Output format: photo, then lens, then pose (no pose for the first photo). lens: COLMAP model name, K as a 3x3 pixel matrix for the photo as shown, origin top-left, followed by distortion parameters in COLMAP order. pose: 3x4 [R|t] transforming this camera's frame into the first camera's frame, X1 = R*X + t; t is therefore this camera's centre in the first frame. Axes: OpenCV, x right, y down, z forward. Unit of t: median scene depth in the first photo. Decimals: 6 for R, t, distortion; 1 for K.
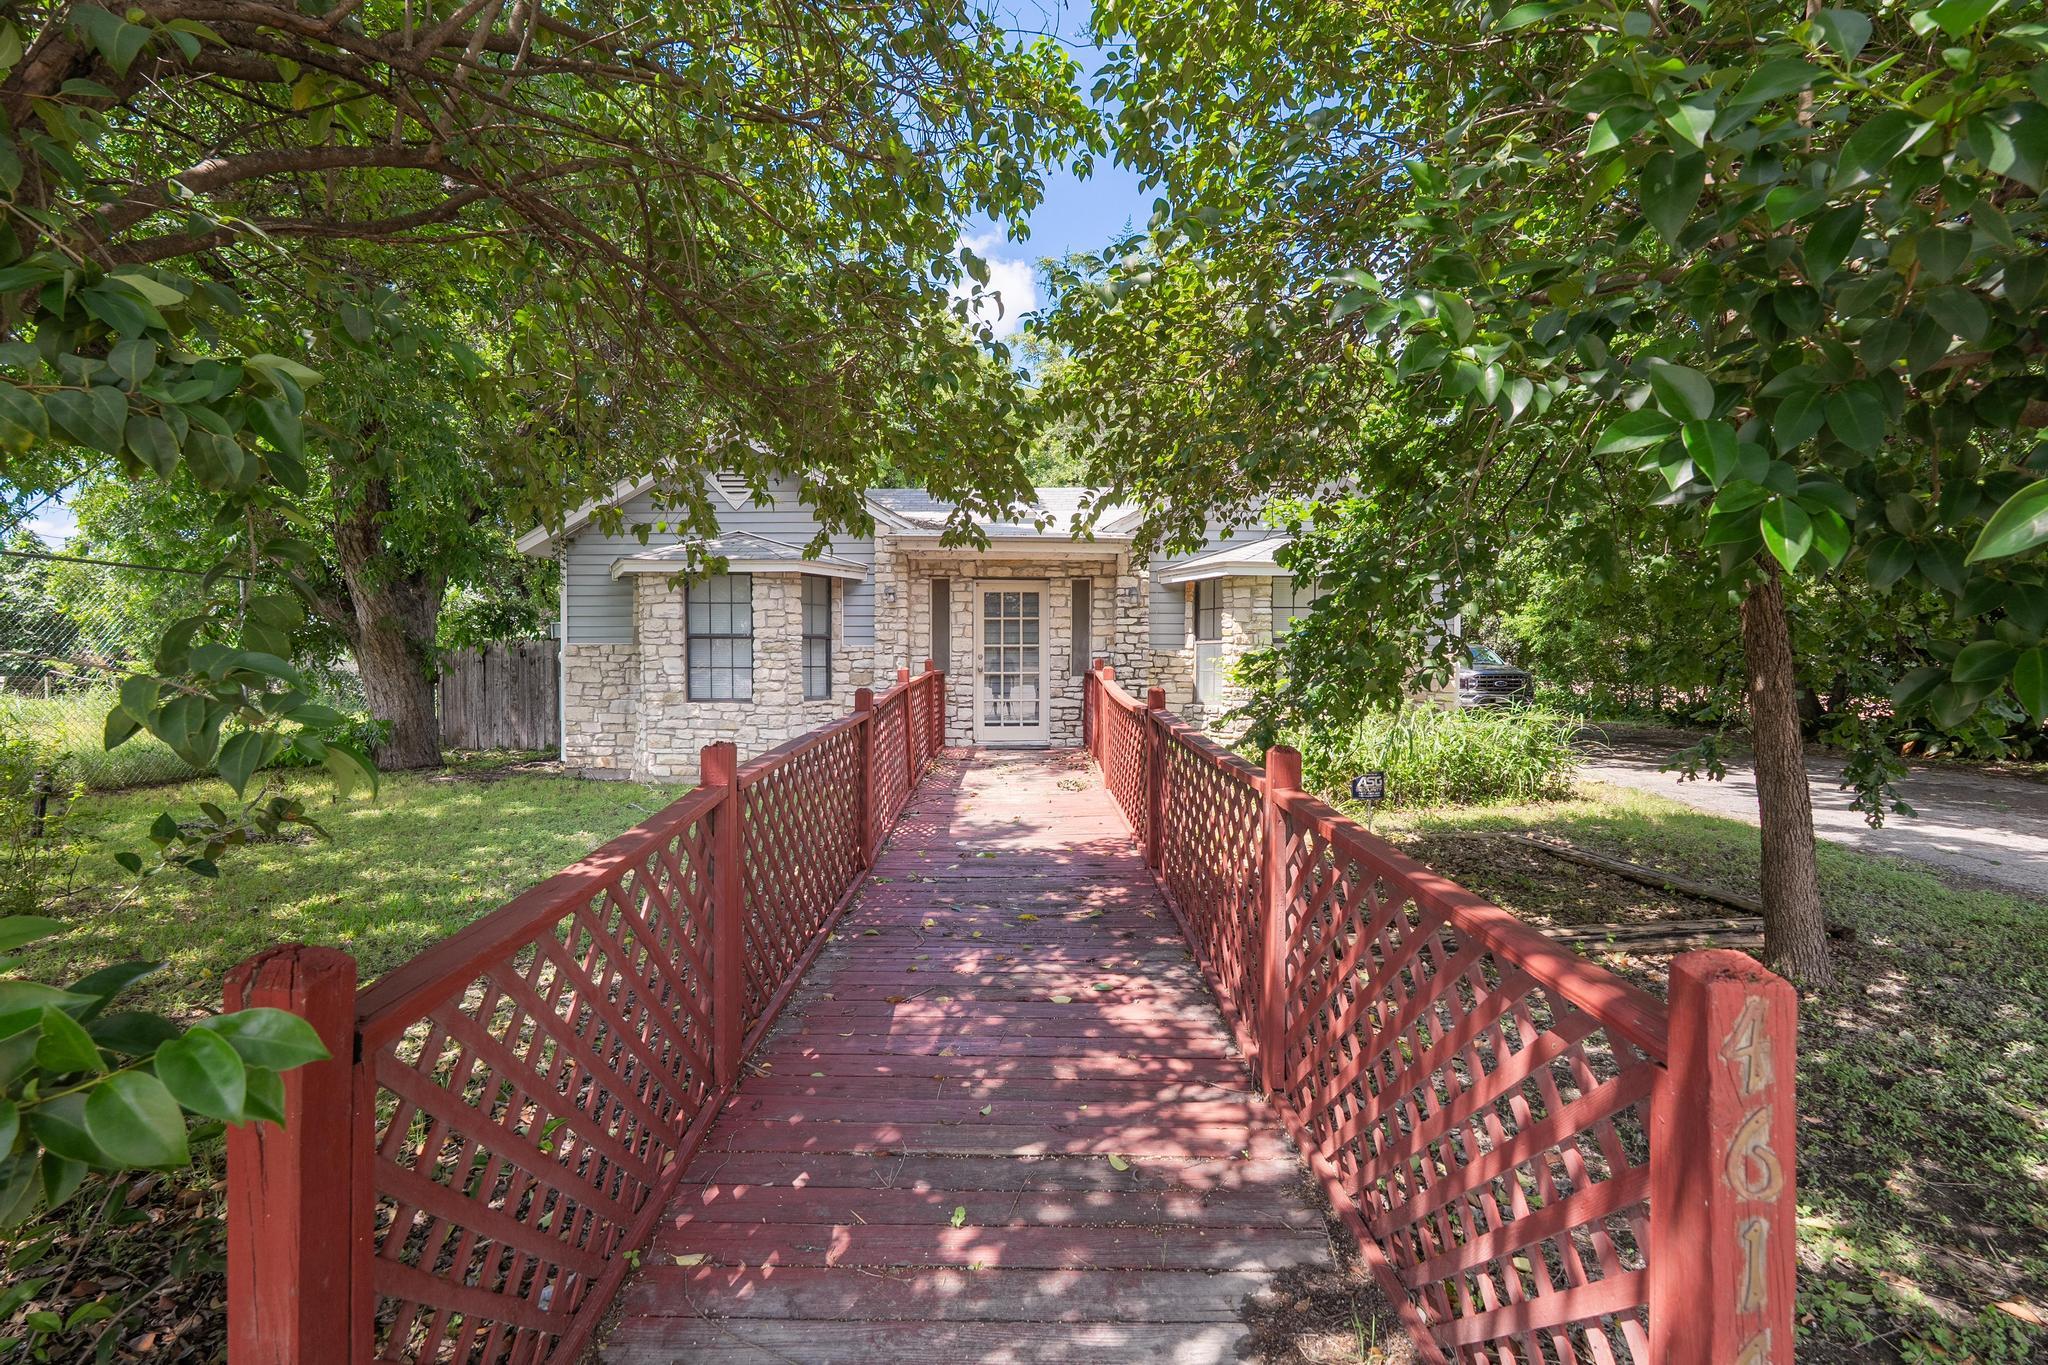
lens RADIAL K [[917.7, 0, 1021.5], [0, 917.7, 672.8], [0, 0, 1]] dist [-0.004859, 0.000440]
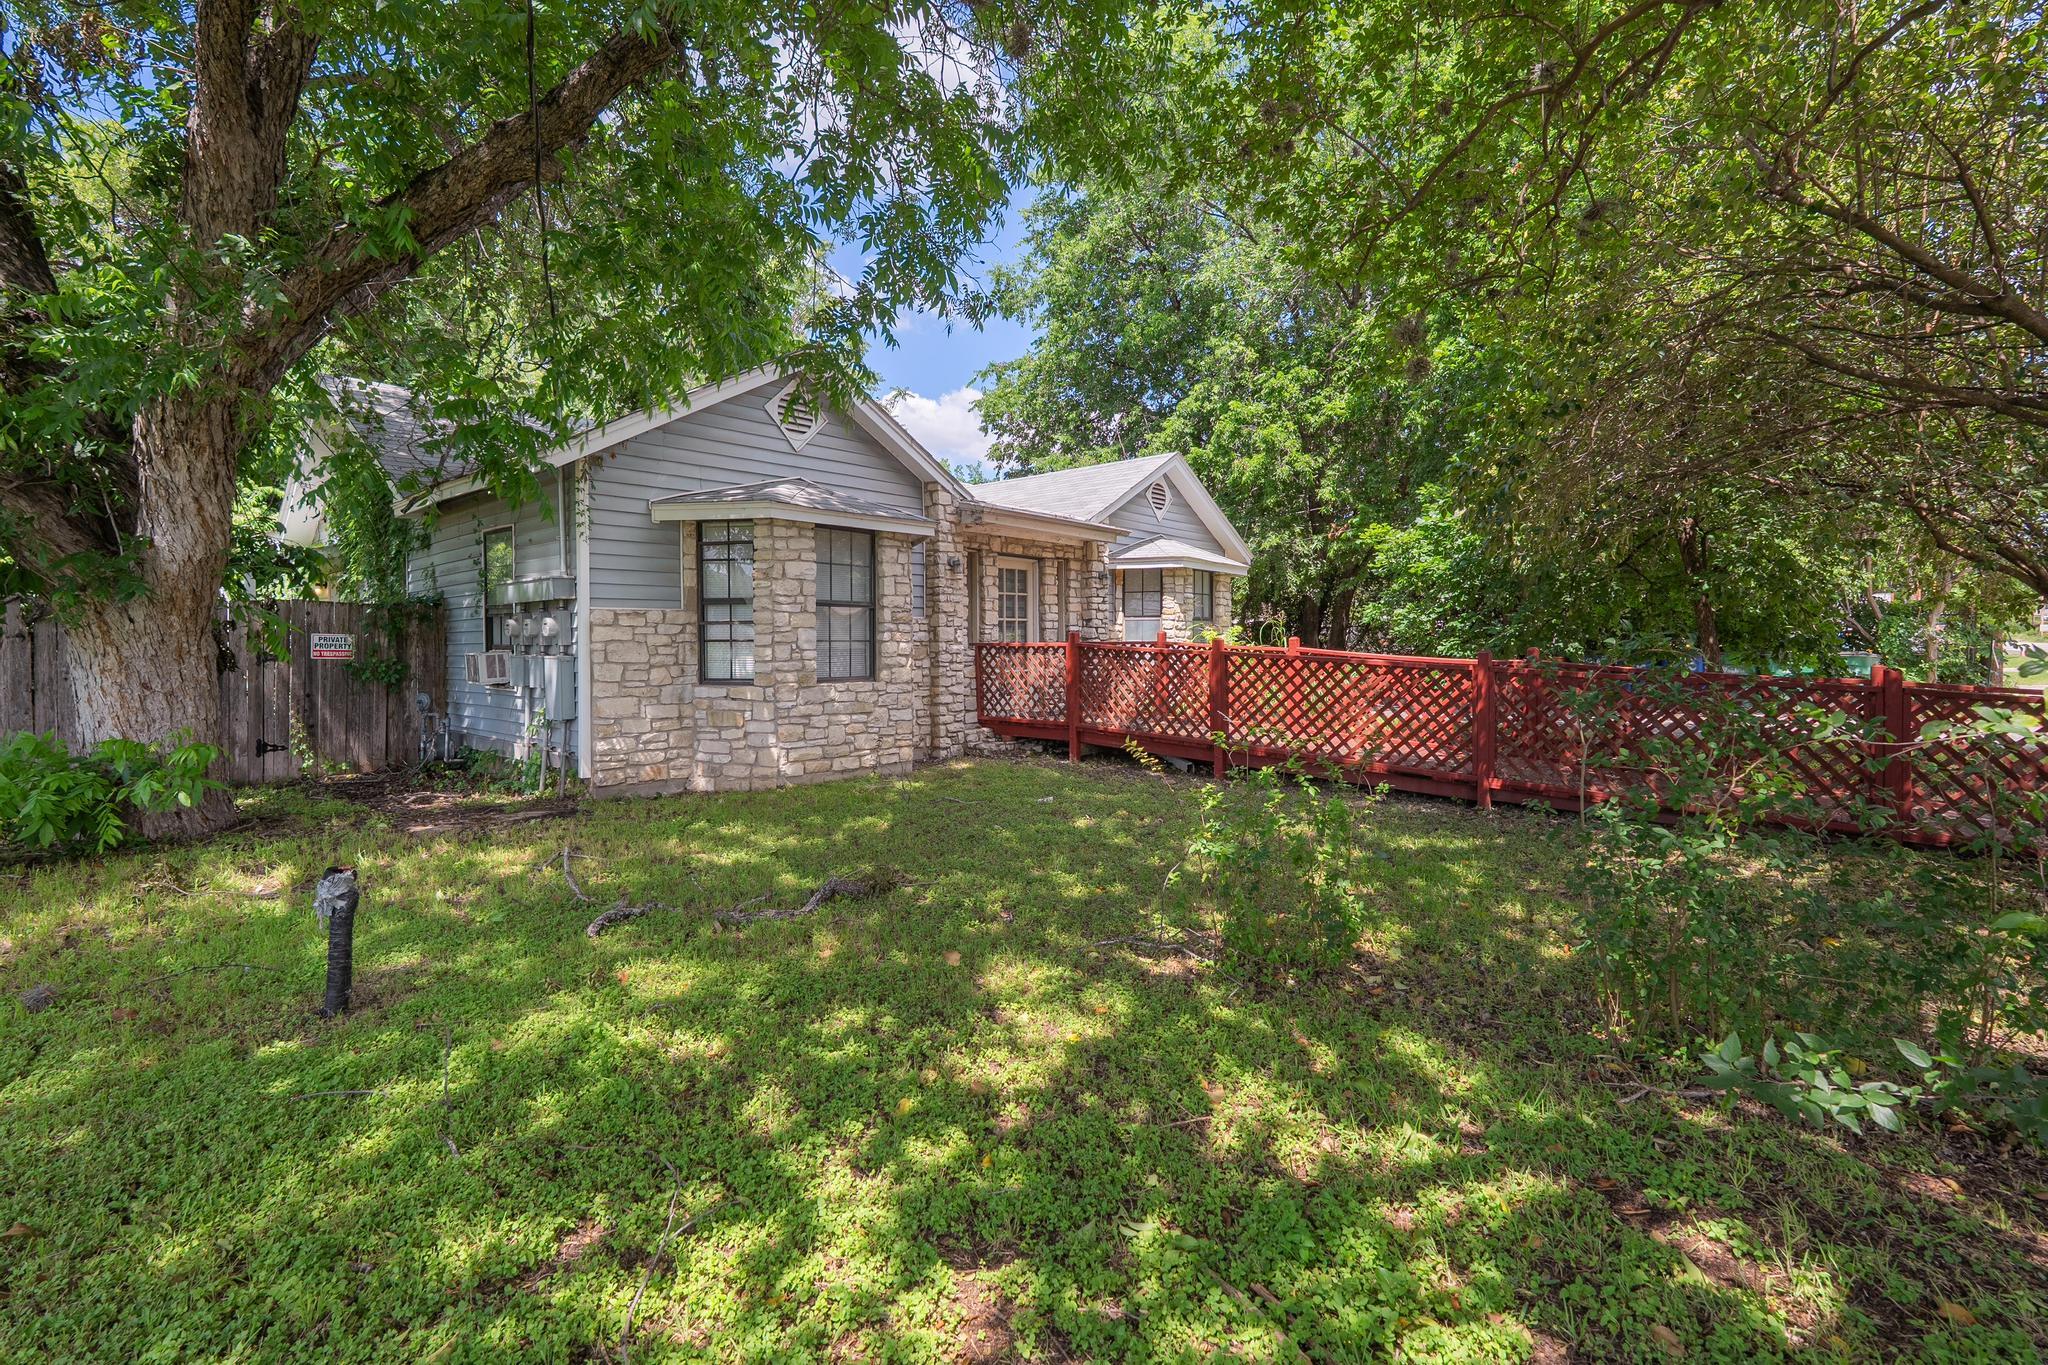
lens RADIAL K [[917.7, 0, 1022.1], [0, 917.7, 671.1], [0, 0, 1]] dist [-0.004859, 0.000440]
pose [[0.645298, -0.029250, 0.763370, -0.838656], [0.012238, 0.999534, 0.027954, 0.000592], [-0.763833, -0.008696, 0.645356, 0.315247]]
